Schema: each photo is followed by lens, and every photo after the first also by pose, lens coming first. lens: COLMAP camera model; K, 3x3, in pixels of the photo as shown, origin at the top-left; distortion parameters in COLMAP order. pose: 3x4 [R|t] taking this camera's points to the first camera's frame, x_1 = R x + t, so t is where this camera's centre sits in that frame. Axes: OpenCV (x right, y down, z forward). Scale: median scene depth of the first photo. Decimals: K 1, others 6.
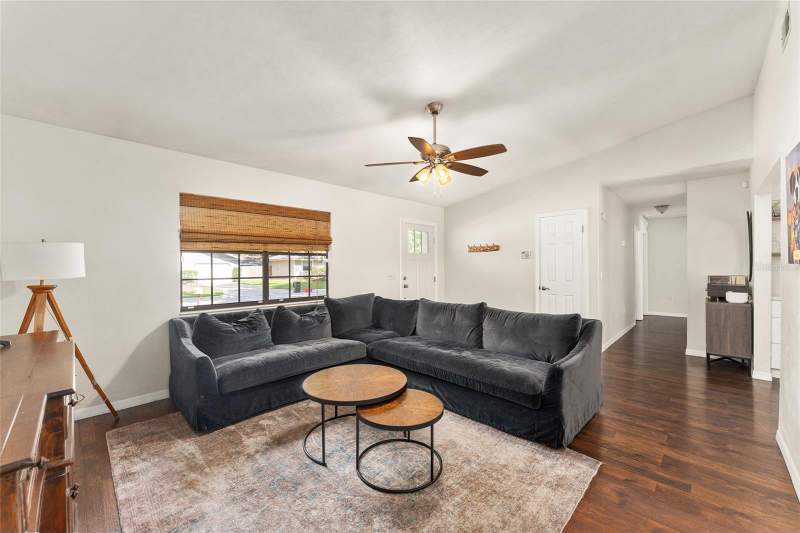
lens RADIAL K [[326.4, 0, 392.8], [0, 326.4, 267.0], [0, 0, 1]] dist [-0.002889, -0.000185]
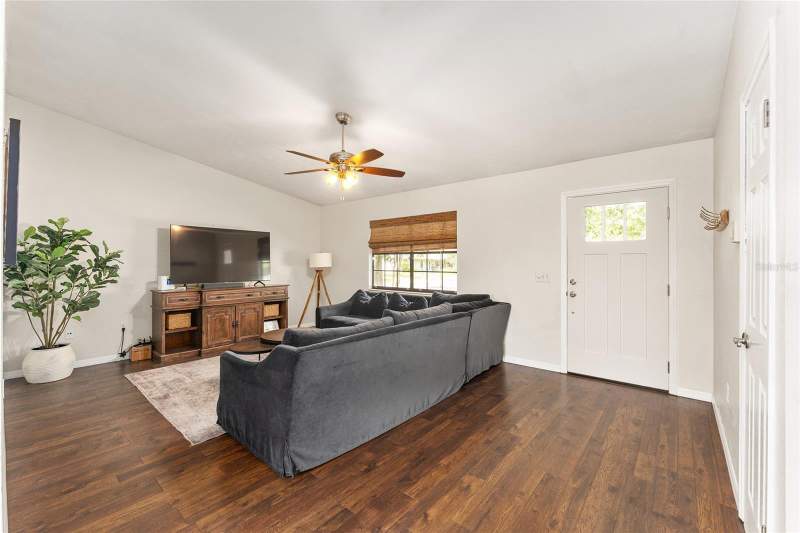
lens RADIAL K [[326.4, 0, 397.6], [0, 326.4, 266.0], [0, 0, 1]] dist [-0.002889, -0.000185]
pose [[0.080721, 0.013126, -0.996650, 0.941743], [-0.005411, 0.999904, 0.012731, -0.005783], [0.996722, 0.004365, 0.080785, 0.844157]]
